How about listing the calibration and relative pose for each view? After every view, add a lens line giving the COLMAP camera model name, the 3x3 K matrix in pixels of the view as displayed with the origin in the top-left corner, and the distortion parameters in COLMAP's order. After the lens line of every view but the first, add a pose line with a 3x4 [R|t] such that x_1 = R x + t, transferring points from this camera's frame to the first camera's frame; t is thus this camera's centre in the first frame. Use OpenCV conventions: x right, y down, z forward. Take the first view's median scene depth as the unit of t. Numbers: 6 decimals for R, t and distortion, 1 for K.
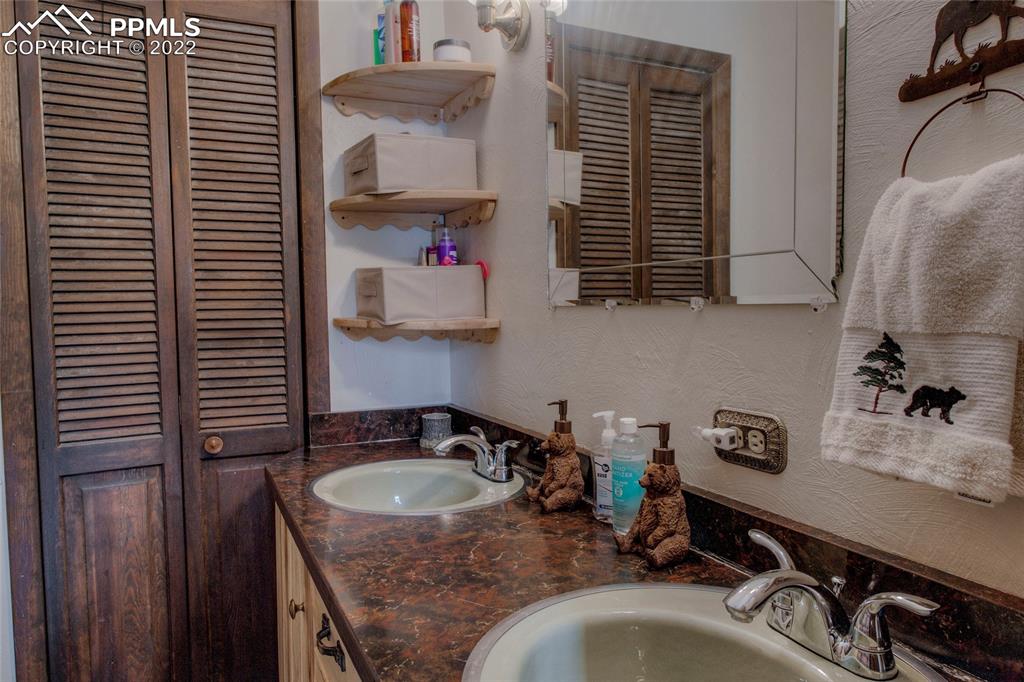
lens RADIAL K [[667.3, 0, 512.3], [0, 667.3, 342.7], [0, 0, 1]] dist [-0.000673, -0.002179]
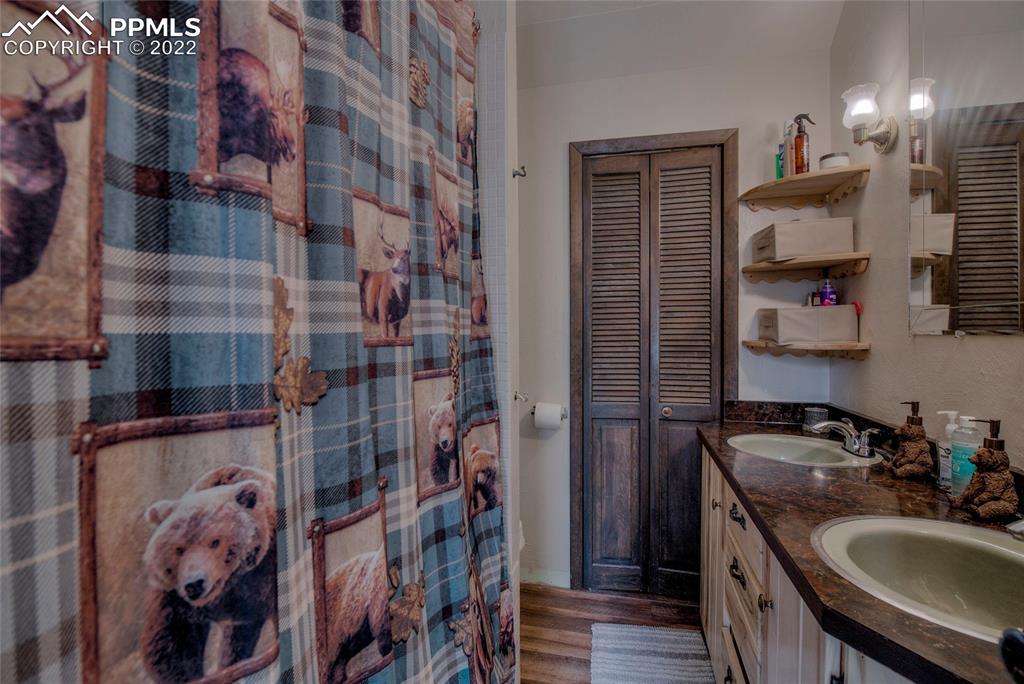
lens RADIAL K [[483.7, 0, 516.3], [0, 483.7, 343.1], [0, 0, 1]] dist [-0.009042, -0.004334]
pose [[0.769014, 0.020980, -0.638888, 0.053646], [-0.039936, 0.999086, -0.015261, 0.008784], [0.637983, 0.037251, 0.769149, -0.234932]]
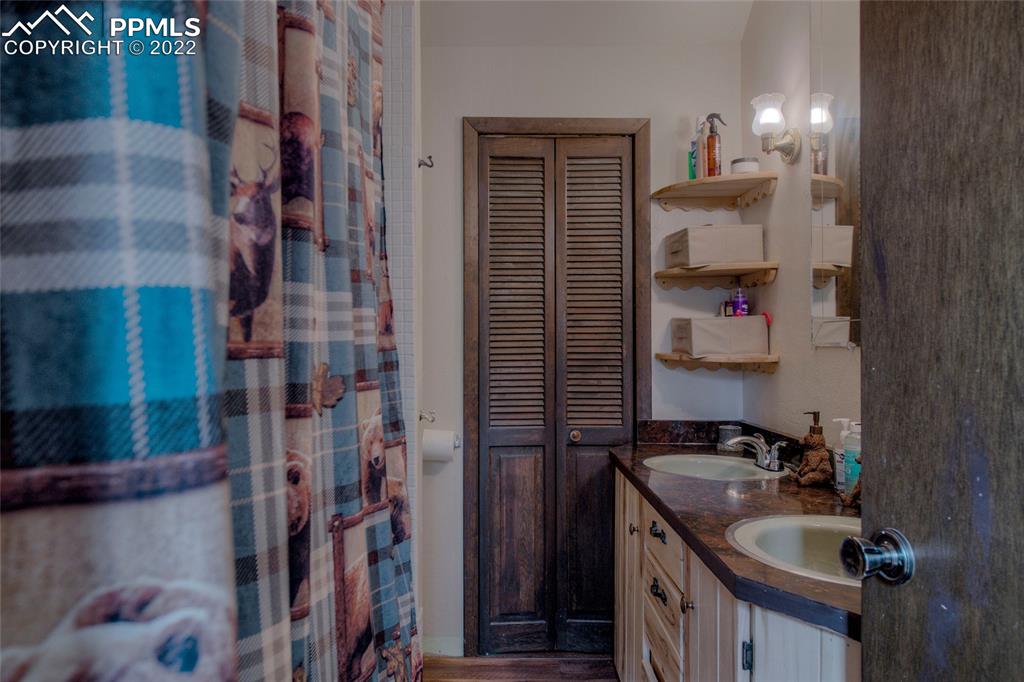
lens RADIAL K [[667.3, 0, 512.3], [0, 667.3, 342.7], [0, 0, 1]] dist [-0.000673, -0.002179]
pose [[0.898864, 0.008442, -0.438147, 0.086074], [-0.032911, 0.998291, -0.048281, 0.021250], [0.436990, 0.057818, 0.897606, -0.440067]]
